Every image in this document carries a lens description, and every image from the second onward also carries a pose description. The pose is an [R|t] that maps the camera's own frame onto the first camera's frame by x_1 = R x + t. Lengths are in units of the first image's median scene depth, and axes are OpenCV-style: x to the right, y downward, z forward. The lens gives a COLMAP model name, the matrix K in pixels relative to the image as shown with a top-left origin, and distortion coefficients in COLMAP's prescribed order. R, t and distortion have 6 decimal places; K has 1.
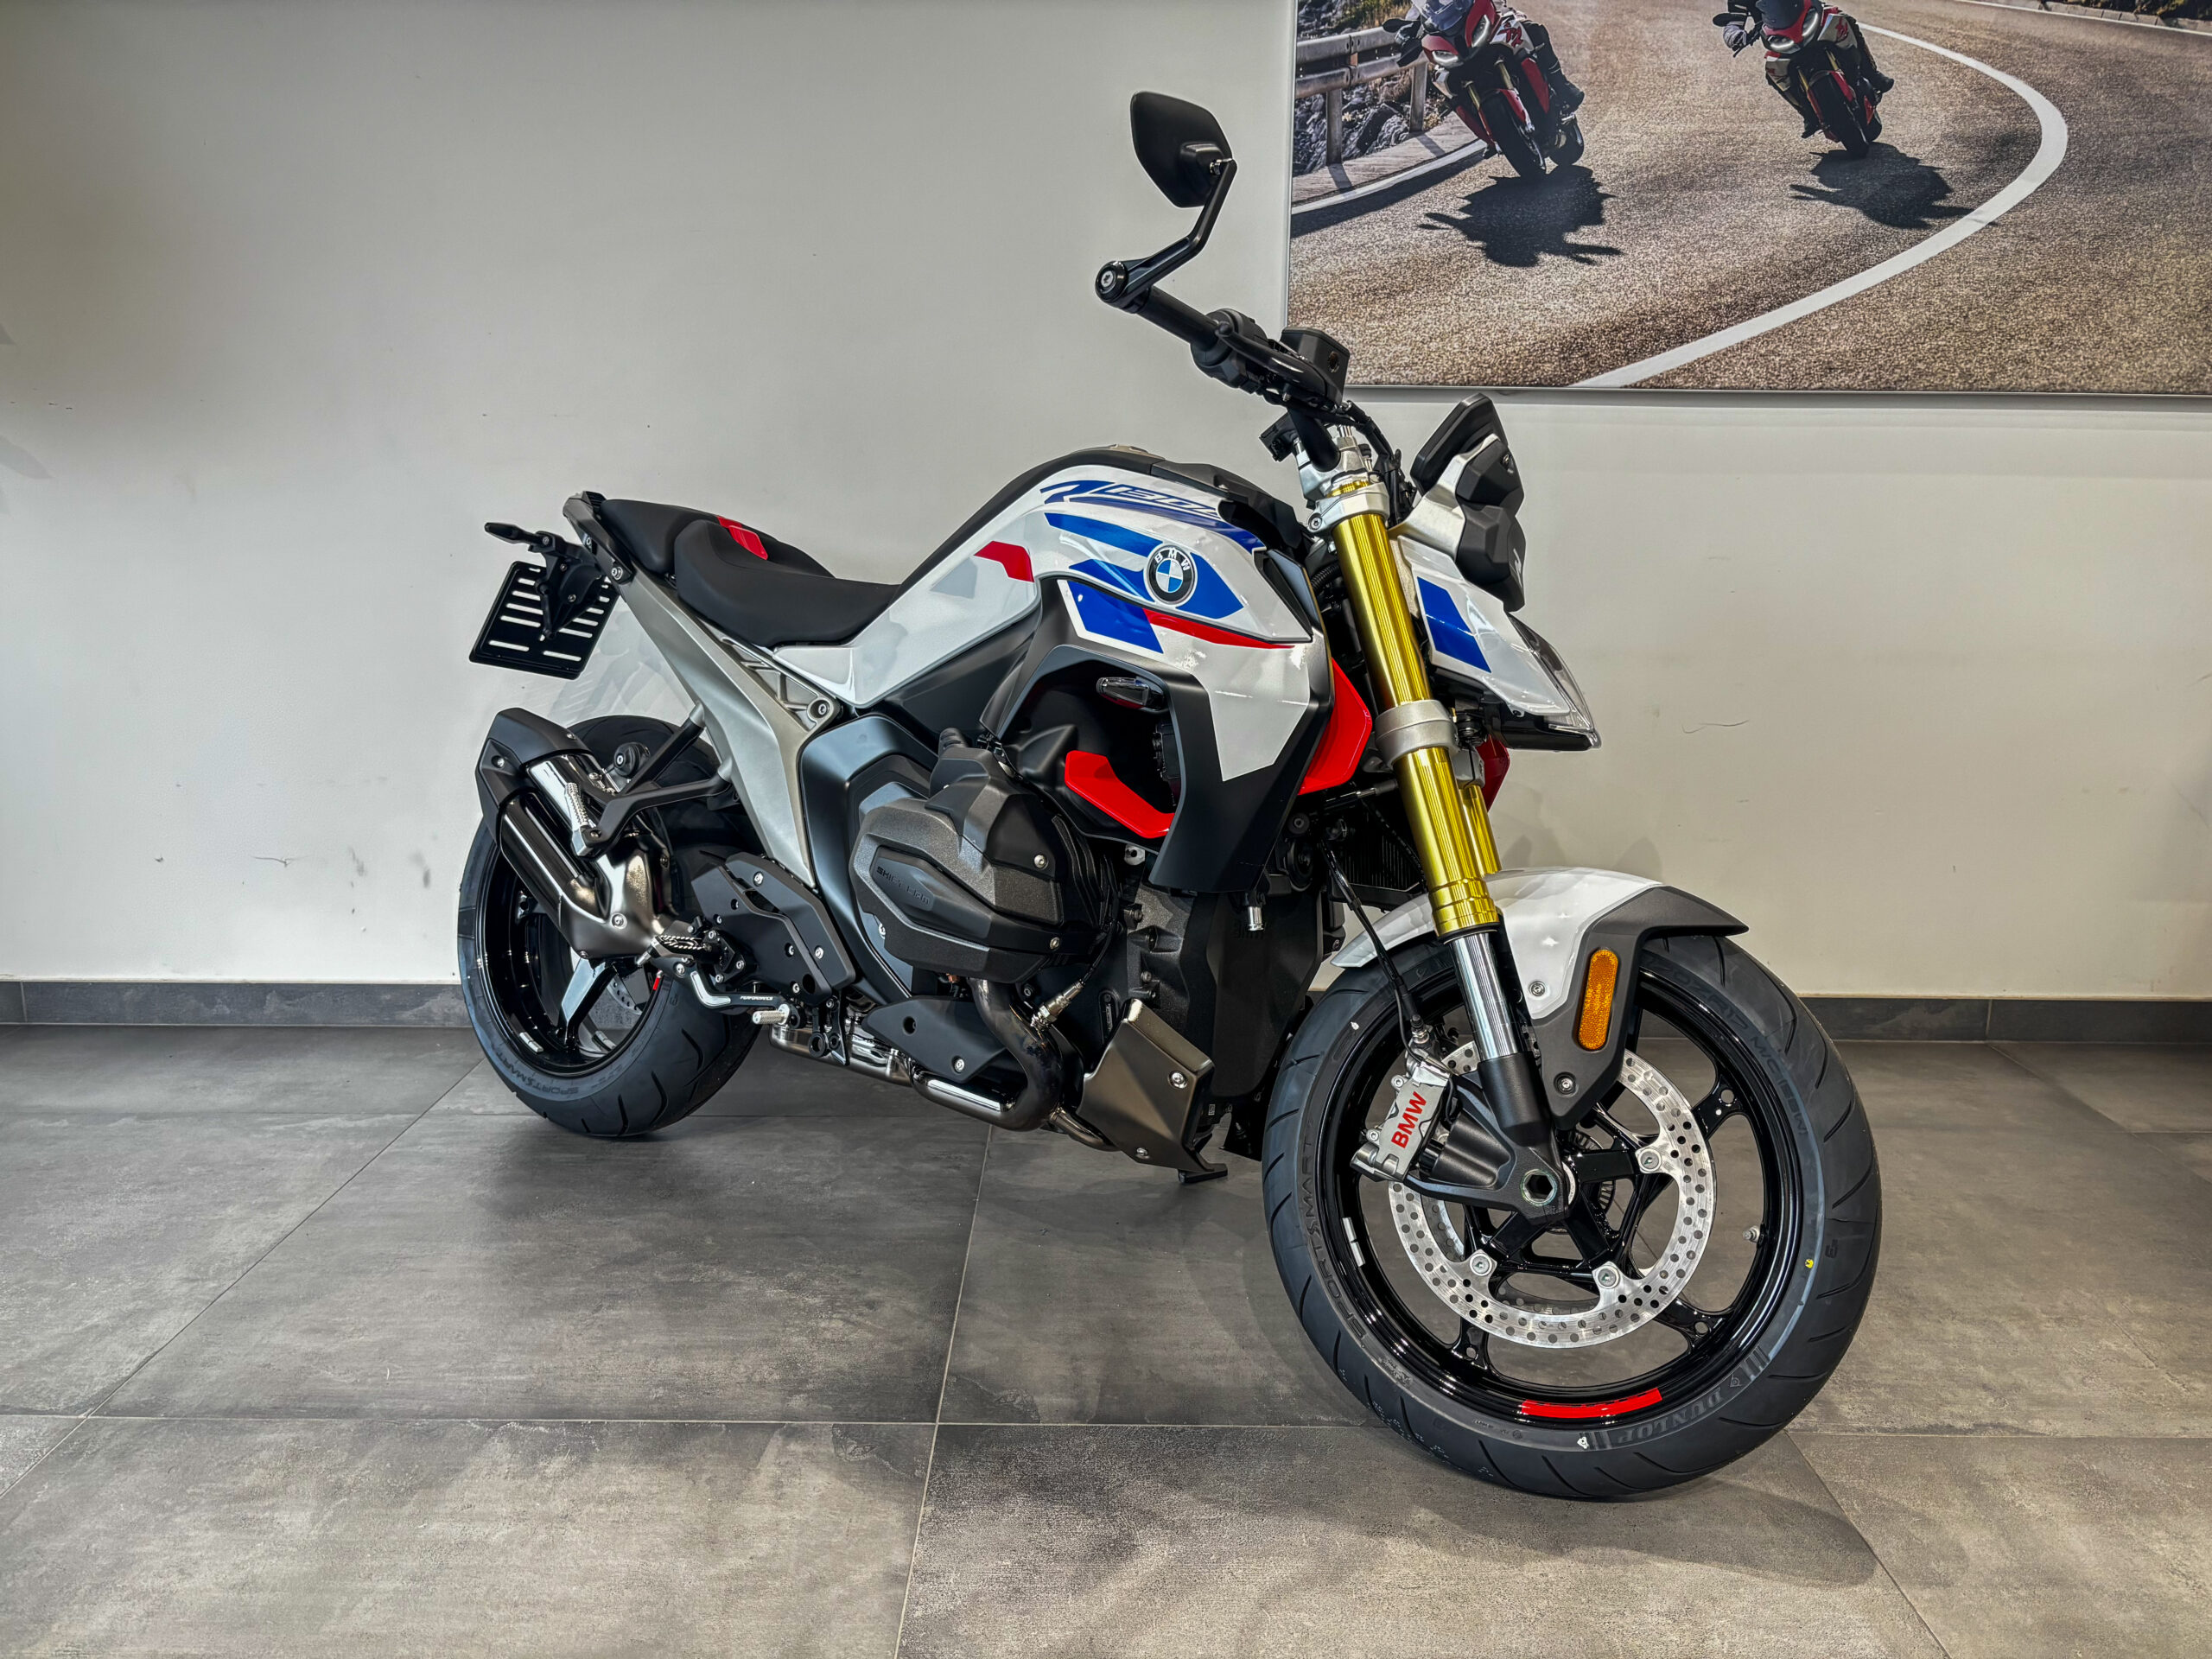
lens RADIAL K [[1686.0, 0, 1212.3], [0, 1686.0, 871.6], [0, 0, 1]] dist [0.003080, -0.058329]
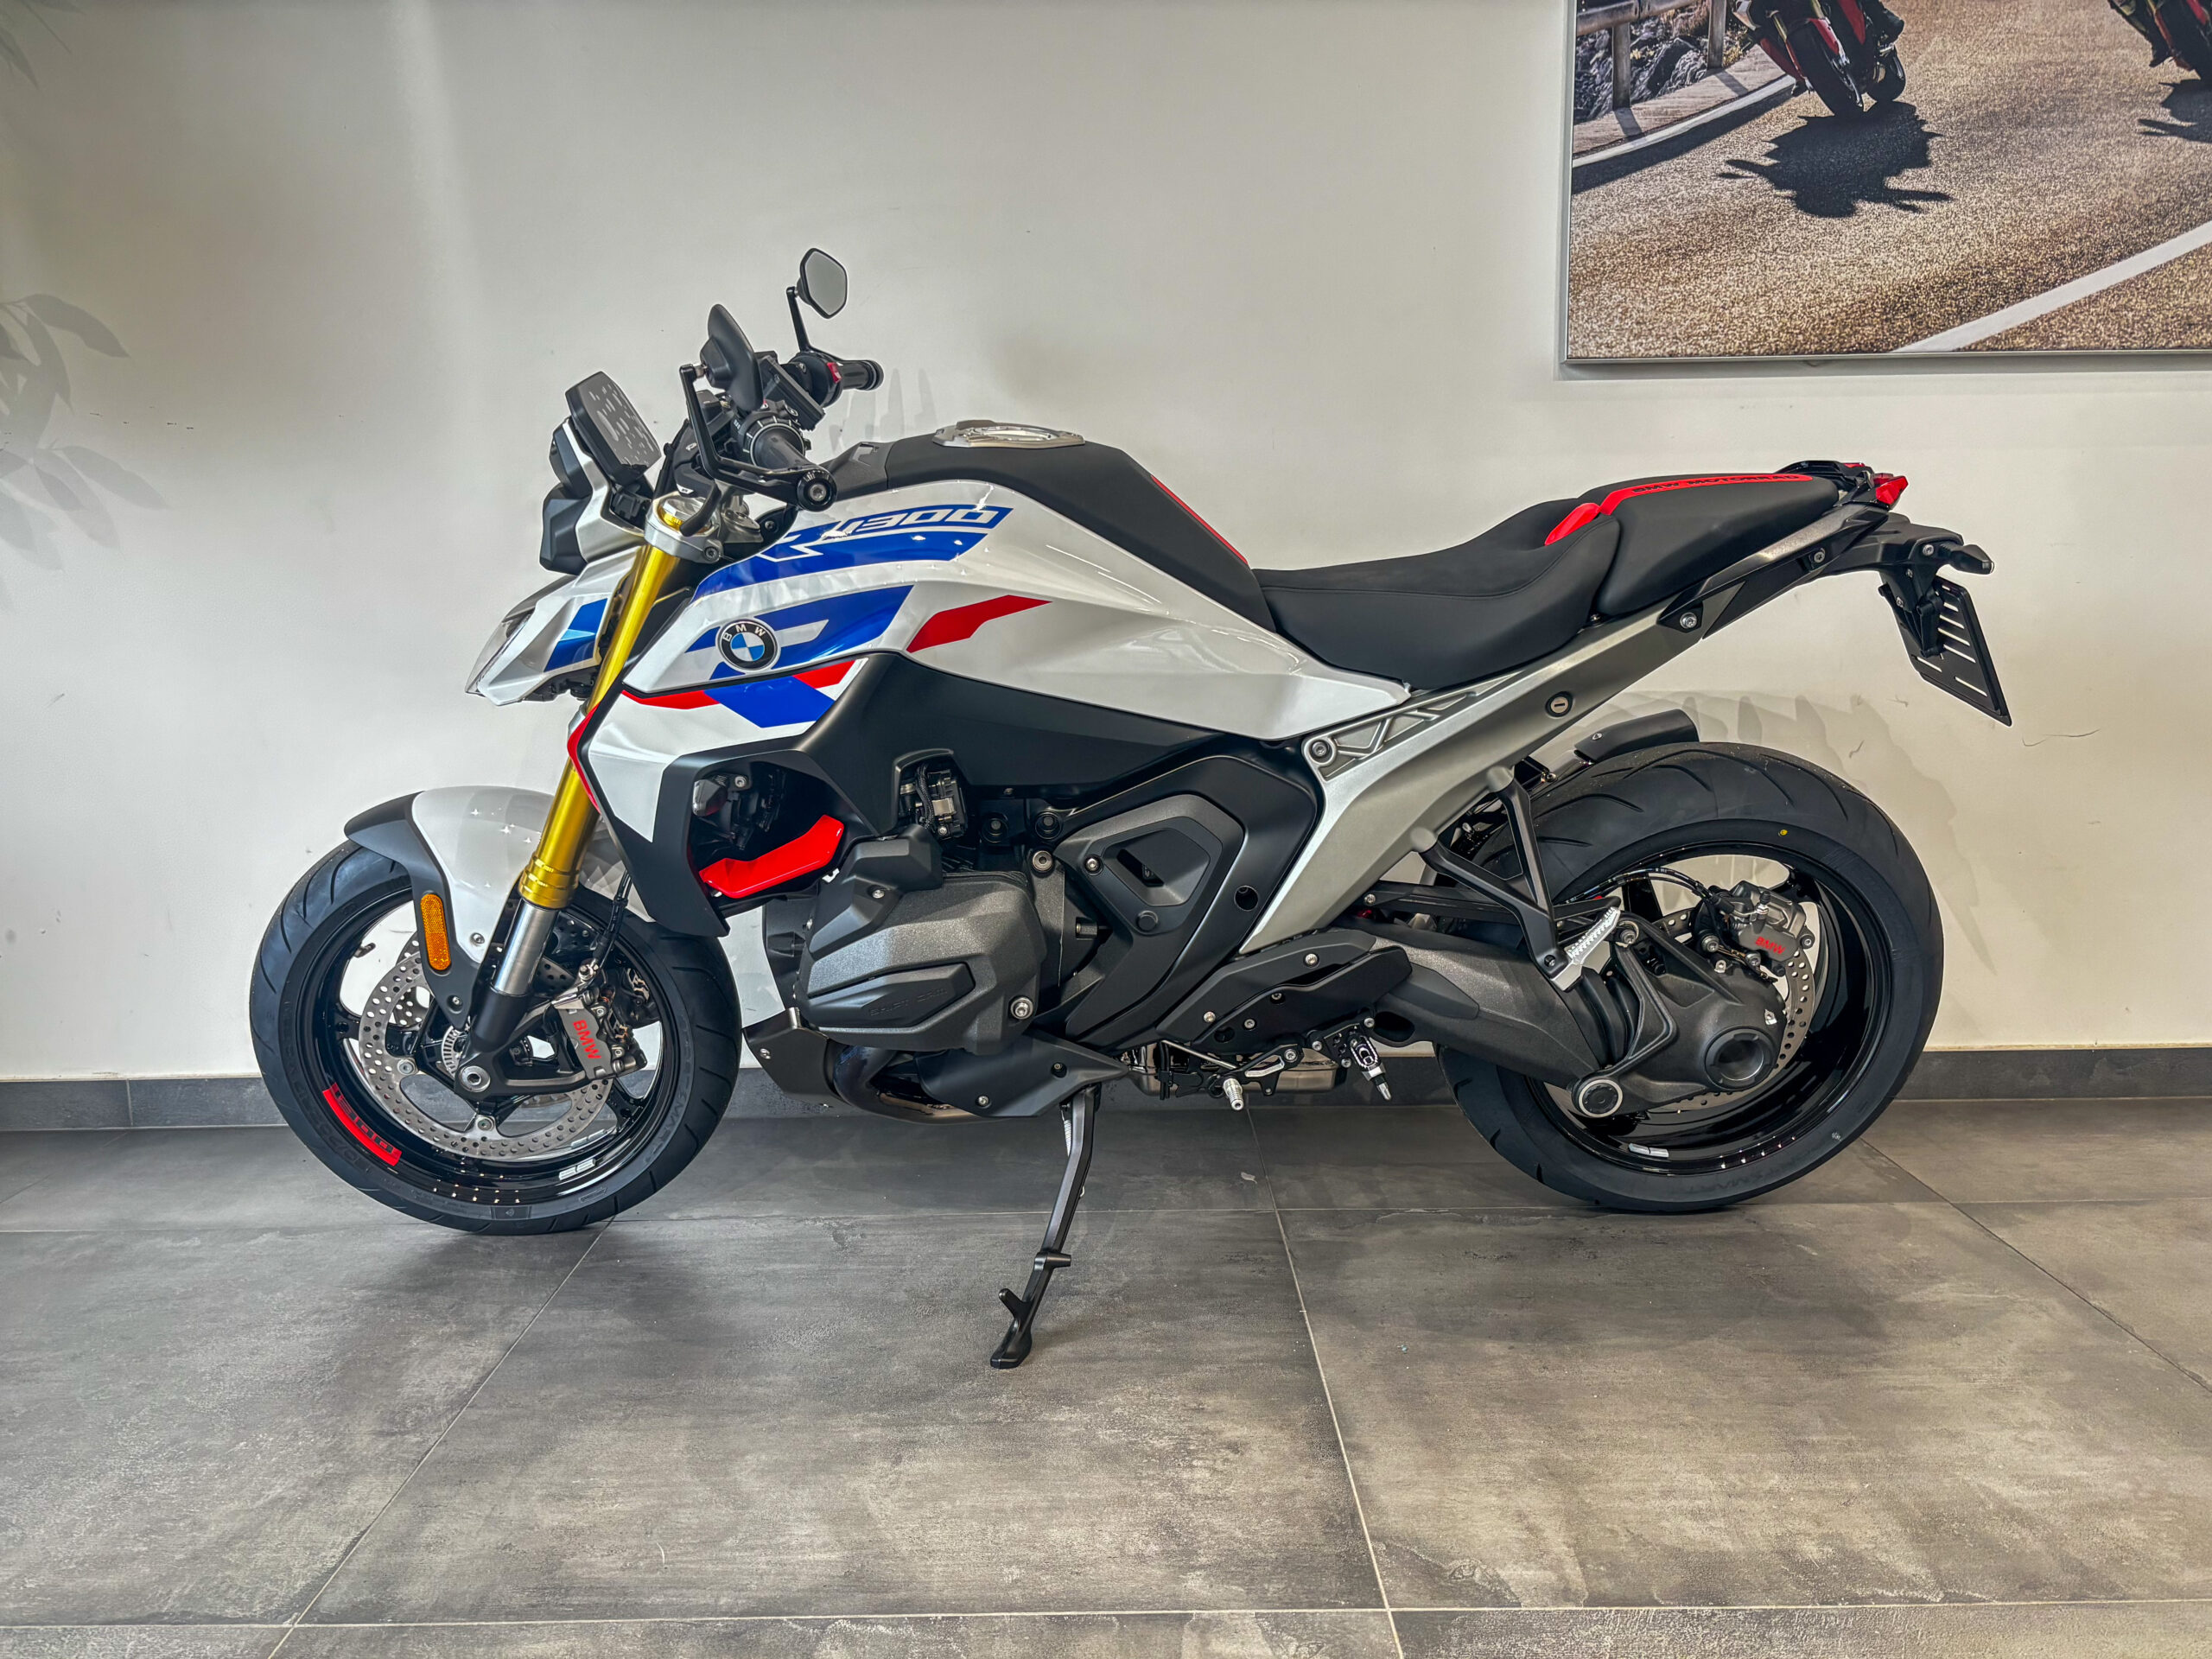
lens RADIAL K [[1686.0, 0, 1175.9], [0, 1686.0, 885.8], [0, 0, 1]] dist [0.003080, -0.058329]
pose [[0.999362, -0.026480, -0.023952, -0.151437], [0.025429, 0.998745, -0.043138, 0.017303], [0.025065, 0.042501, 0.998782, 0.137462]]
